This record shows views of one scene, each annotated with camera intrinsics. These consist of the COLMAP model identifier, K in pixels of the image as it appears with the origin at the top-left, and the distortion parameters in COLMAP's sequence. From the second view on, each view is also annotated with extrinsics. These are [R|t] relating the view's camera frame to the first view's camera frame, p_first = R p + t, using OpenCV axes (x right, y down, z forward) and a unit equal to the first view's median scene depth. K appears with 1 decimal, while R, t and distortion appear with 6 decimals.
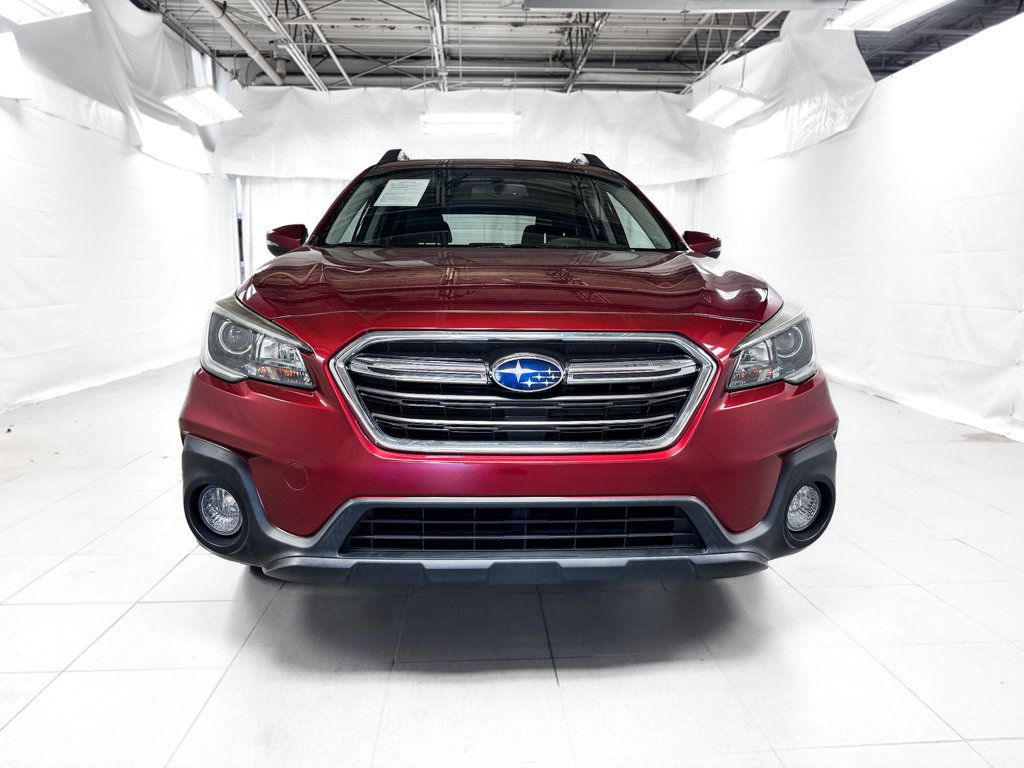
lens RADIAL K [[721.8, 0, 512.0], [0, 721.8, 384.0], [0, 0, 1]] dist [0.032928, -0.034378]
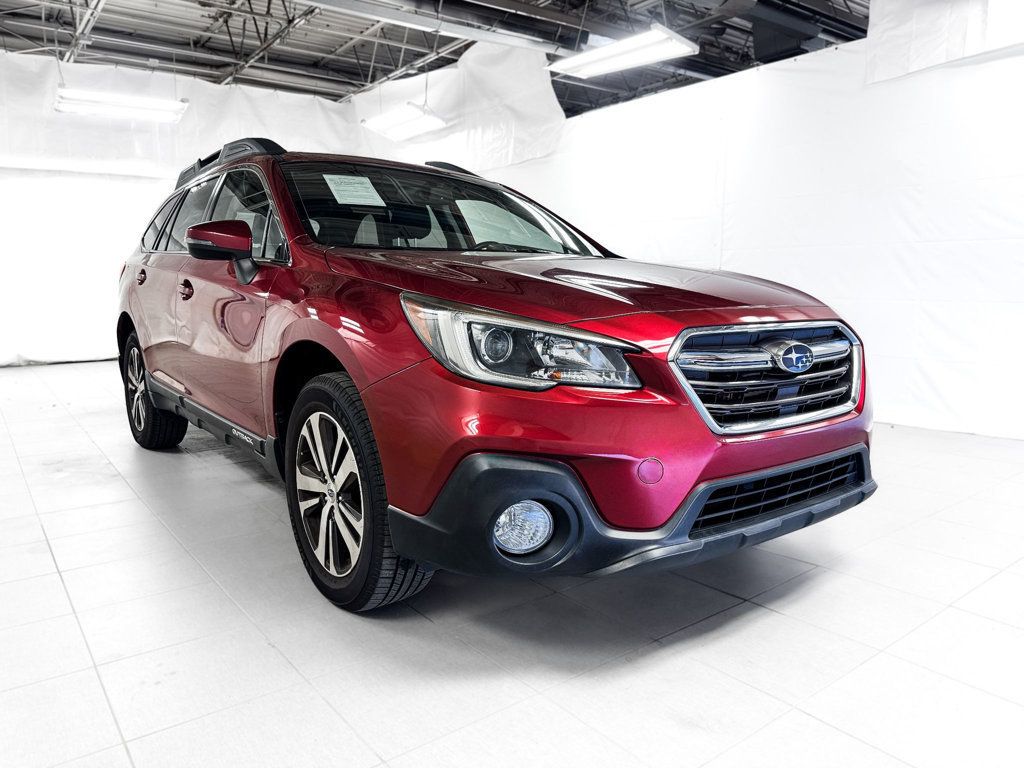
lens RADIAL K [[742.2, 0, 514.6], [0, 742.2, 390.6], [0, 0, 1]] dist [-0.003032, -0.010026]
pose [[0.822650, -0.087606, 0.561758, -0.224052], [0.092079, 0.995542, 0.020413, -0.005895], [-0.561042, 0.034933, 0.827050, 0.049143]]
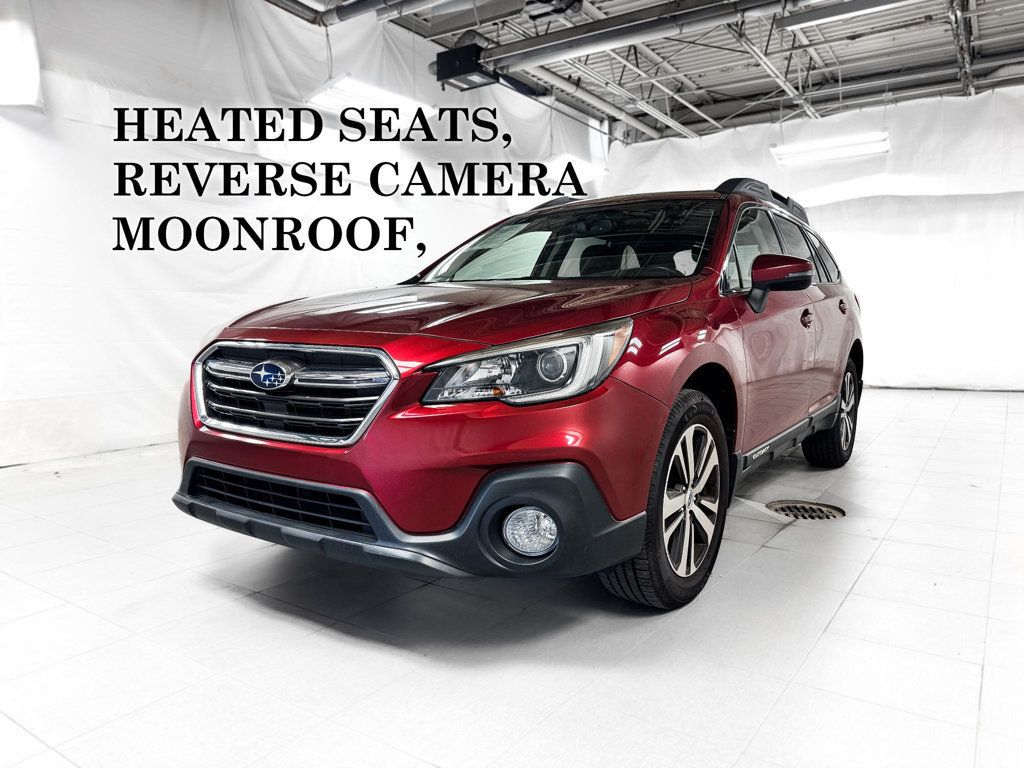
lens RADIAL K [[742.2, 0, 514.6], [0, 742.2, 390.6], [0, 0, 1]] dist [-0.003032, -0.010026]
pose [[0.792438, 0.055486, -0.607424, 0.245268], [-0.087655, 0.995876, -0.023384, 0.001033], [0.603621, 0.071775, 0.794034, 0.044361]]
